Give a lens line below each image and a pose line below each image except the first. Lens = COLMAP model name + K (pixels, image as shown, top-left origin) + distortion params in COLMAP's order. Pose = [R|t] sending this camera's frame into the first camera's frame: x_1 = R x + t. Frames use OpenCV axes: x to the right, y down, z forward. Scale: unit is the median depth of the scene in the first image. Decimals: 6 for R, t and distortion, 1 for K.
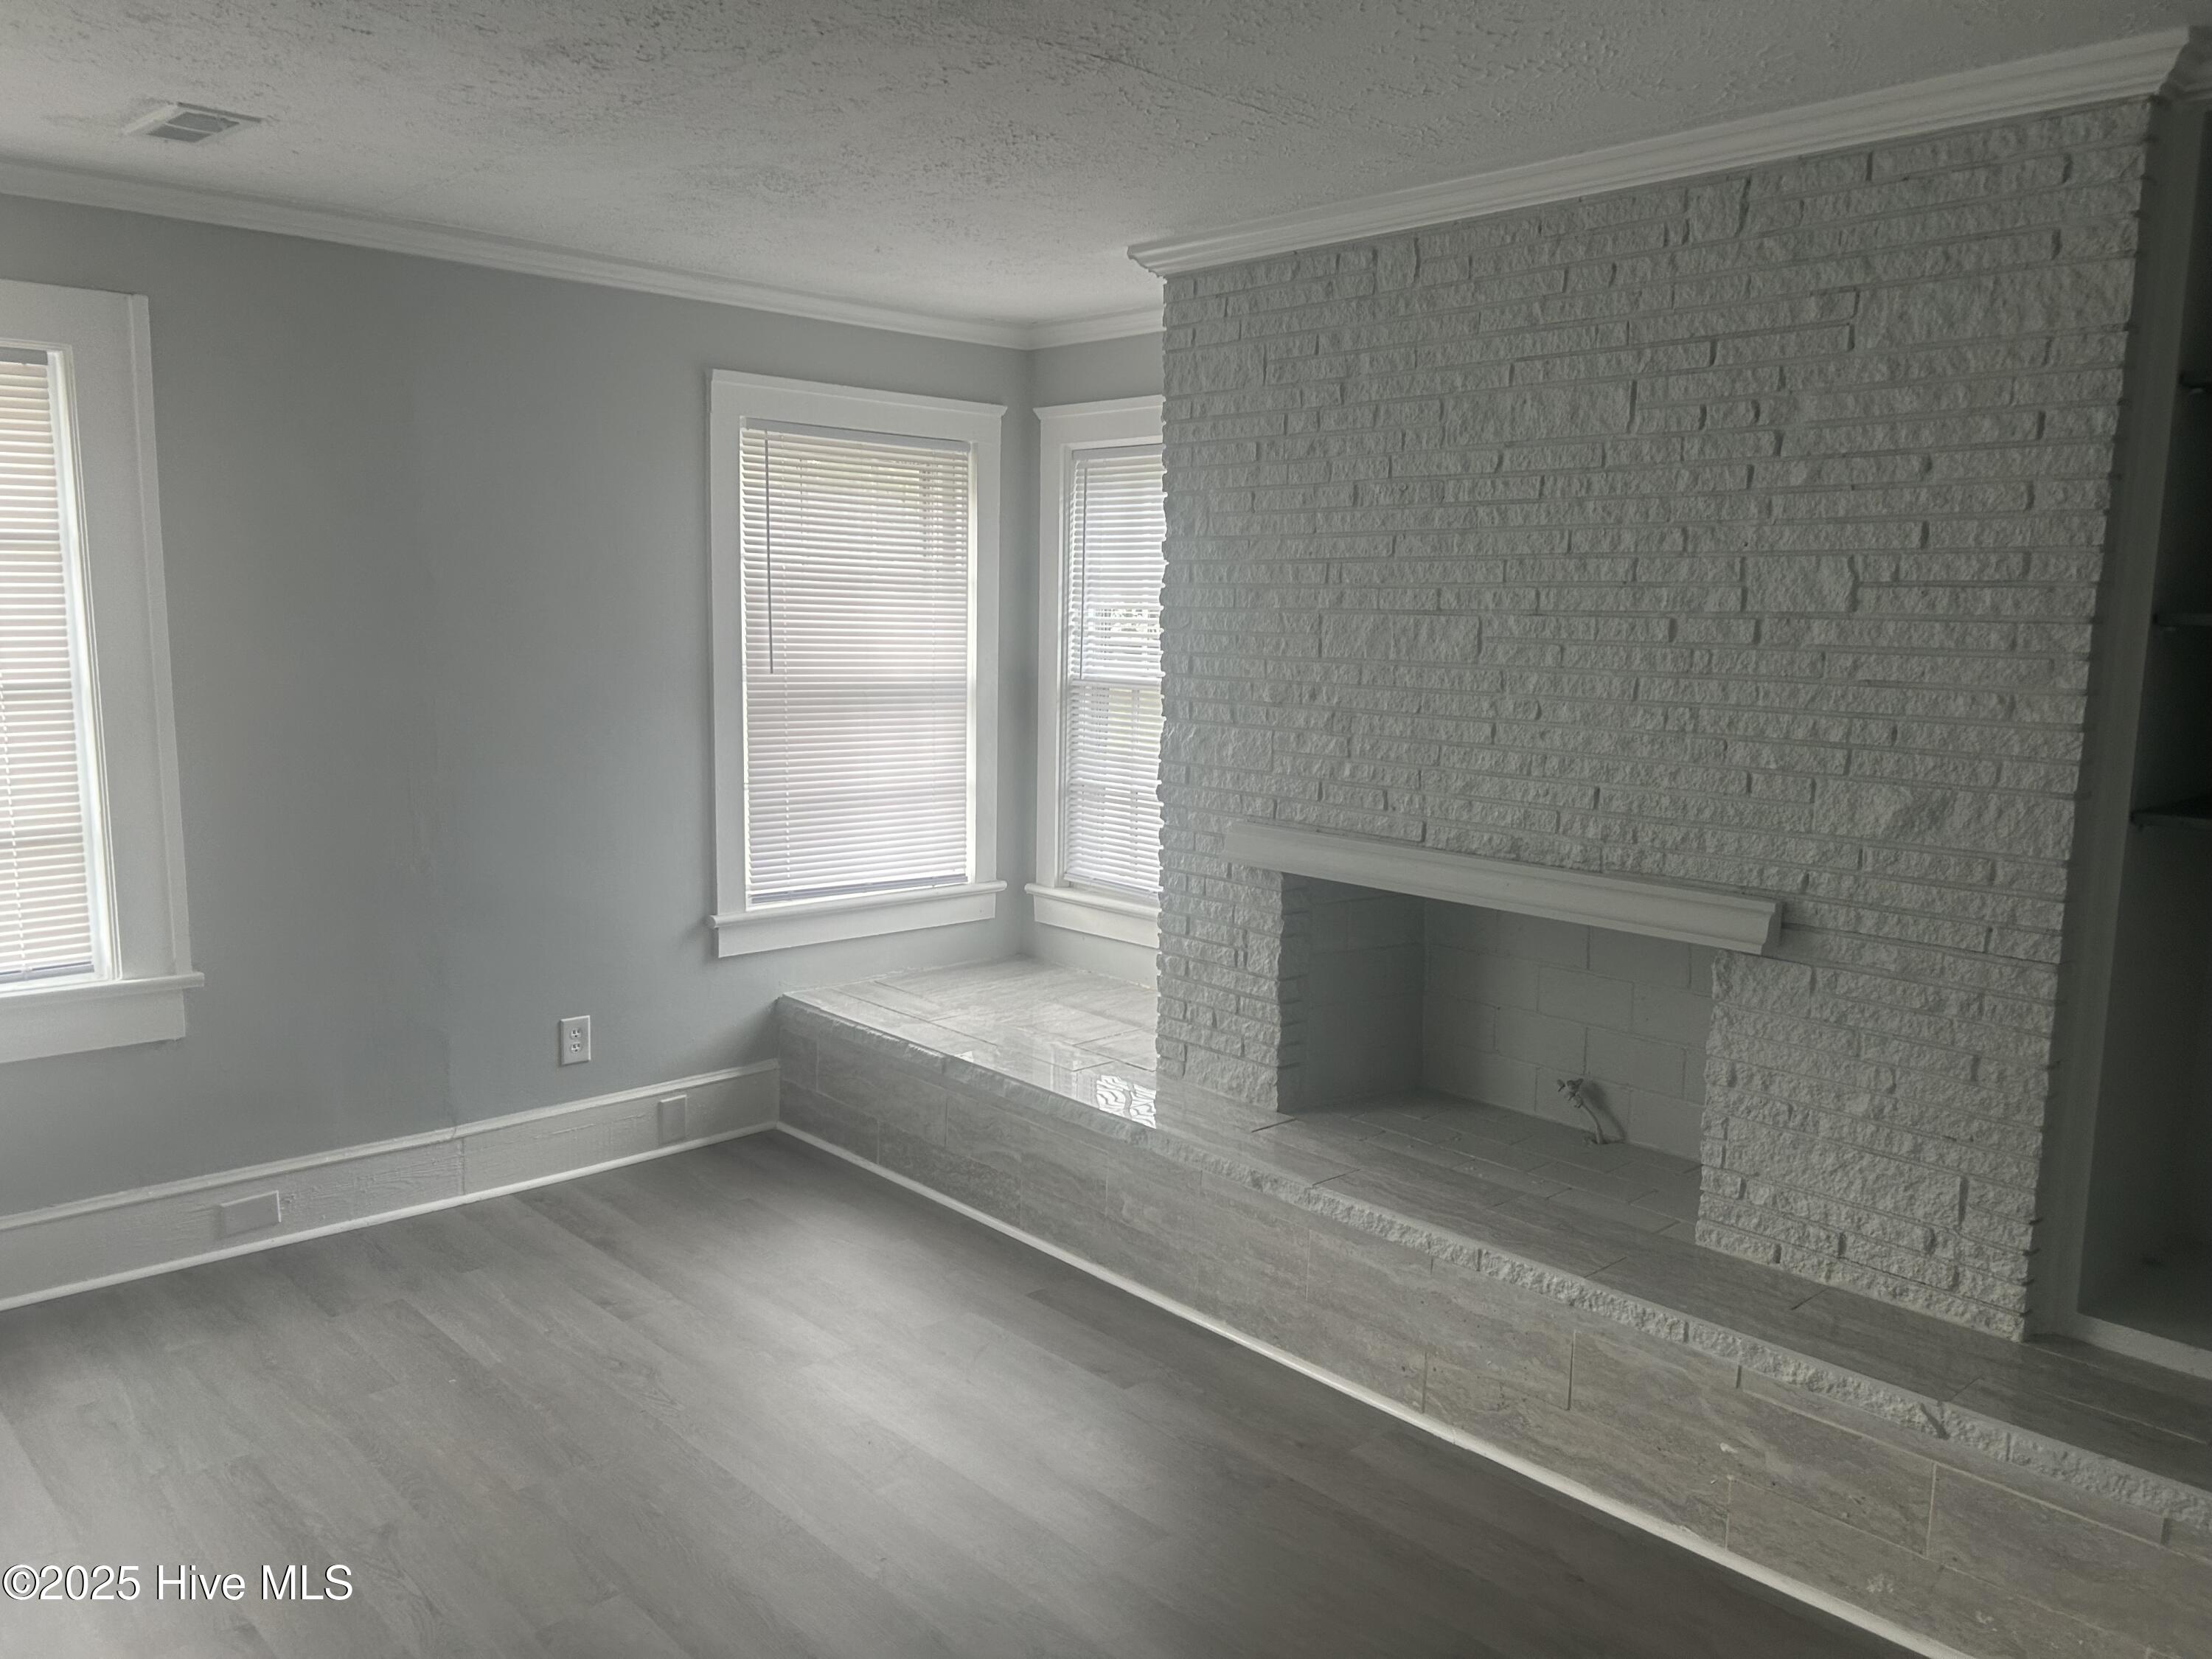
lens RADIAL K [[1654.1, 0, 1106.0], [0, 1654.1, 829.5], [0, 0, 1]] dist [0.051796, 0.000096]
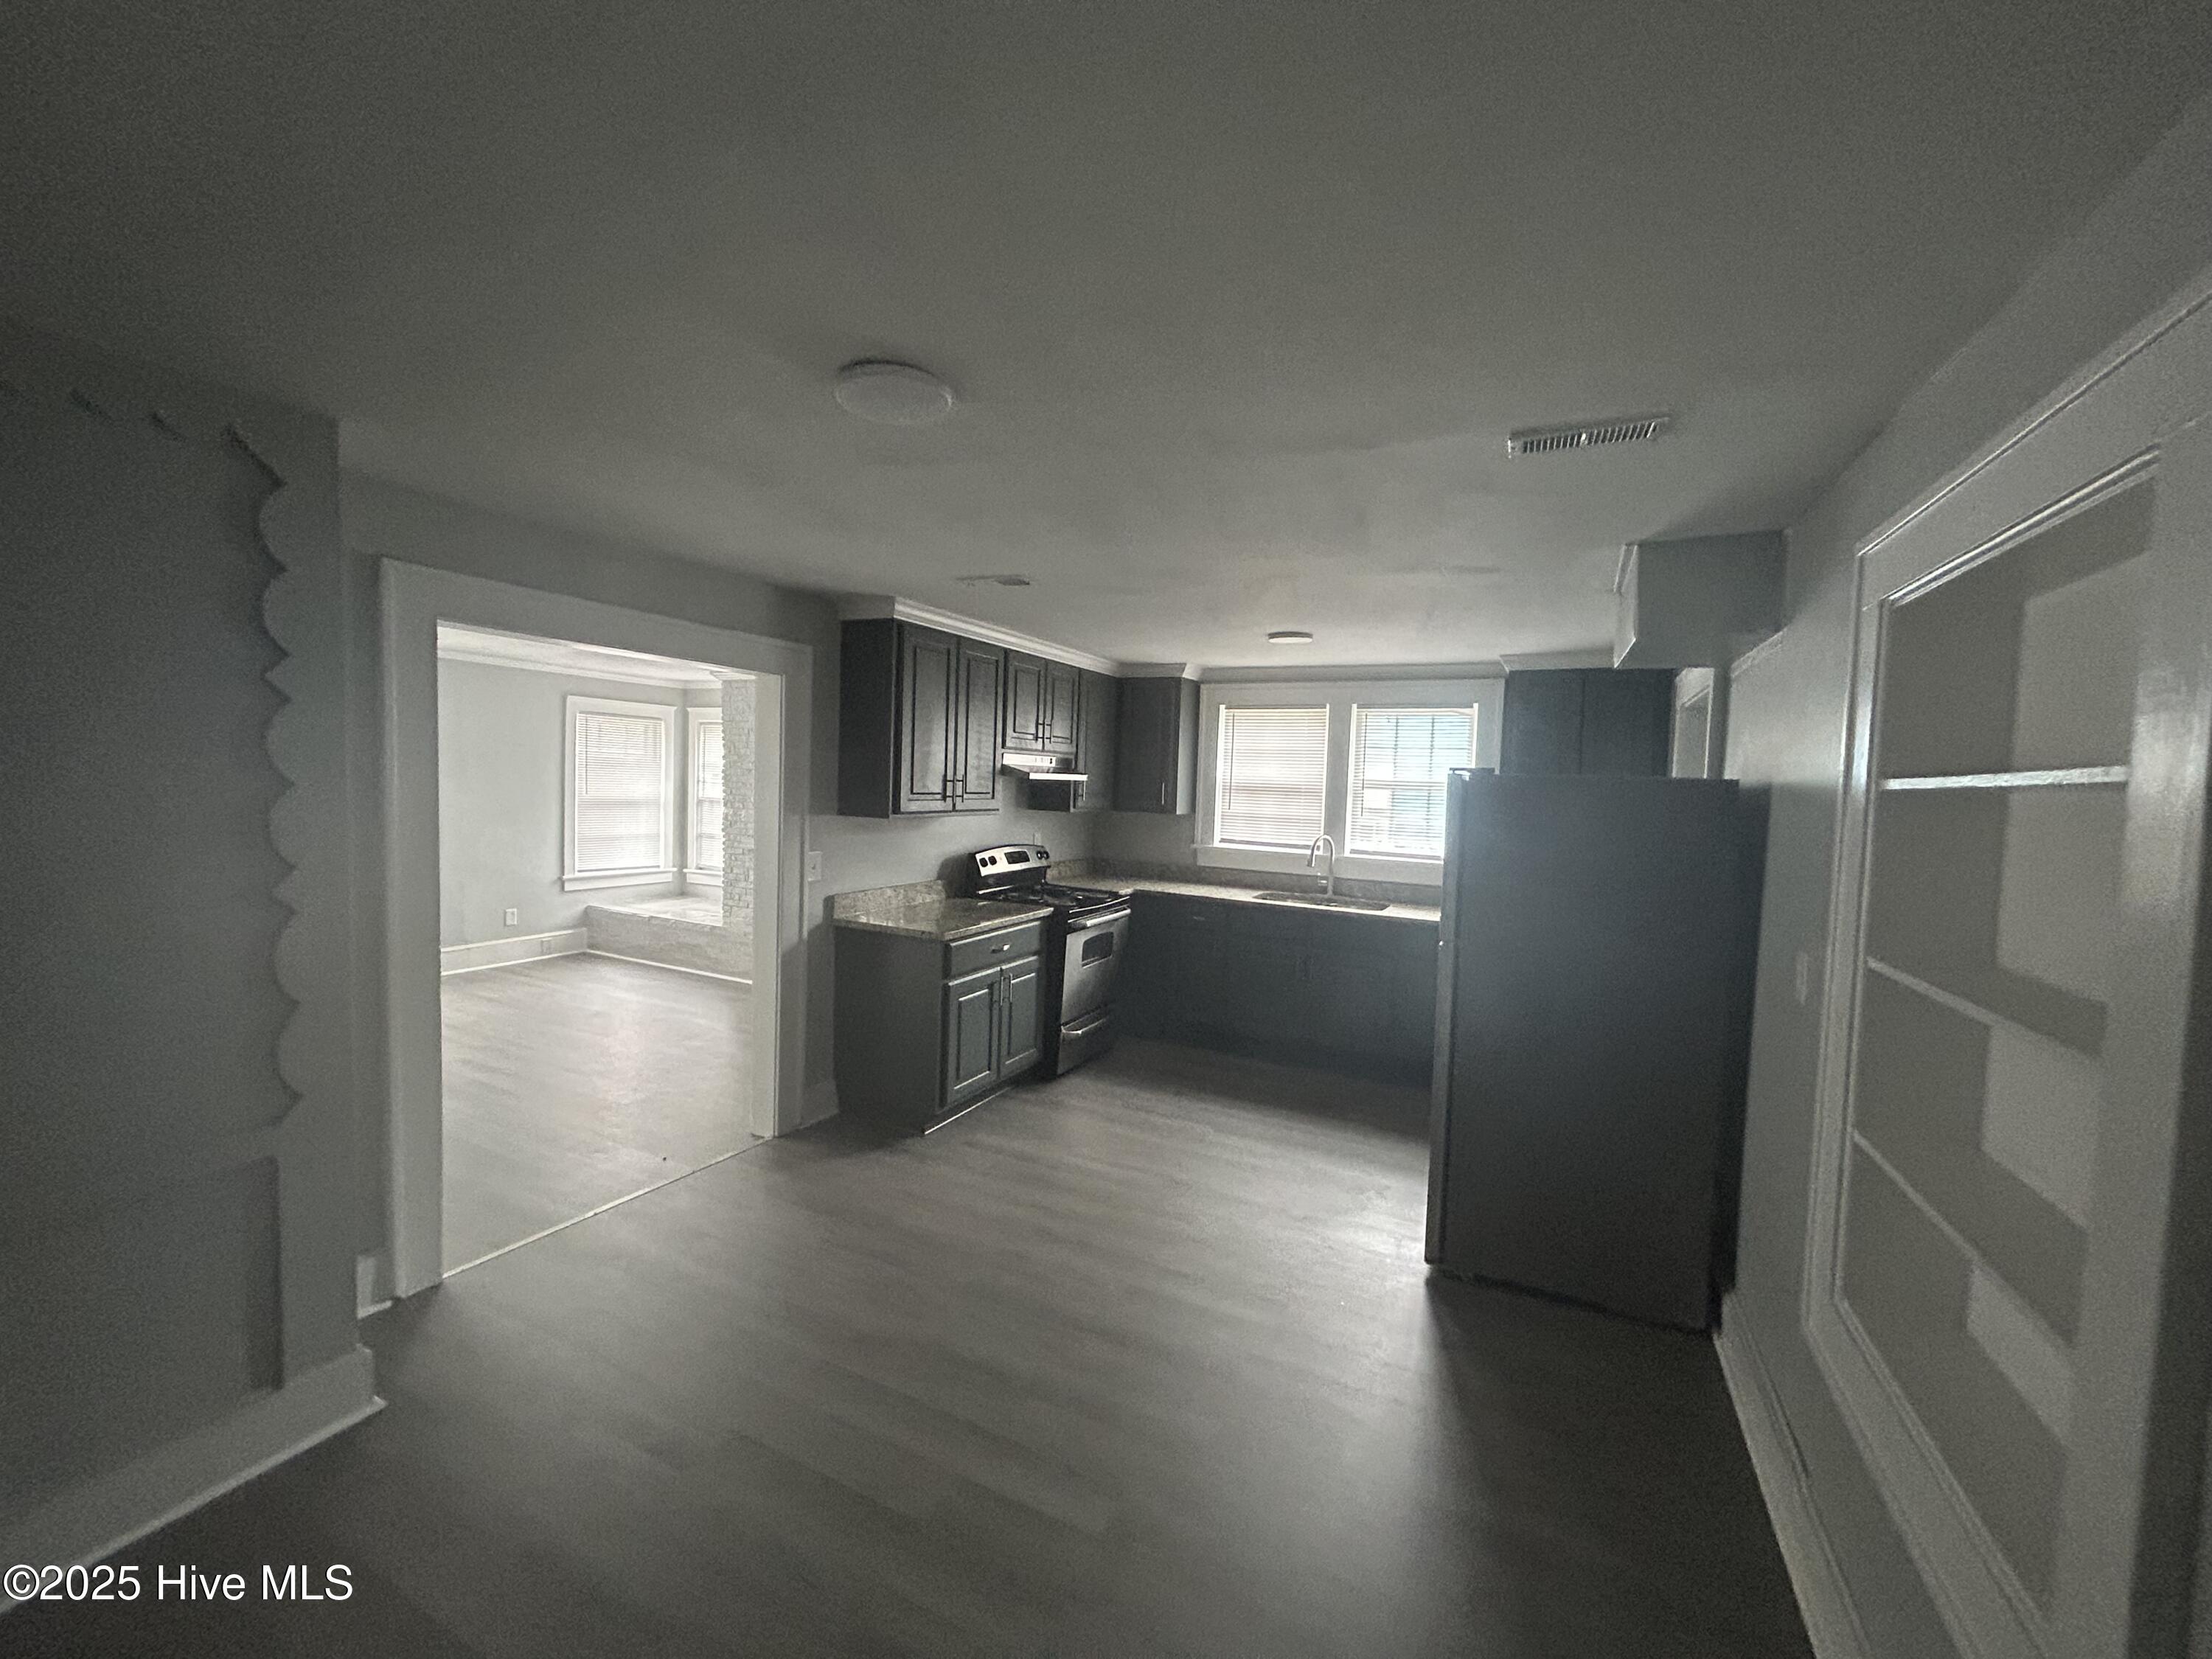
lens RADIAL K [[876.7, 0, 1106.0], [0, 876.7, 829.5], [0, 0, 1]] dist [0.000270, 0.000008]
pose [[0.937711, -0.003173, 0.347401, 0.123545], [0.030495, 0.996850, -0.073208, 0.110196], [-0.346075, 0.079242, 0.934855, -0.781306]]
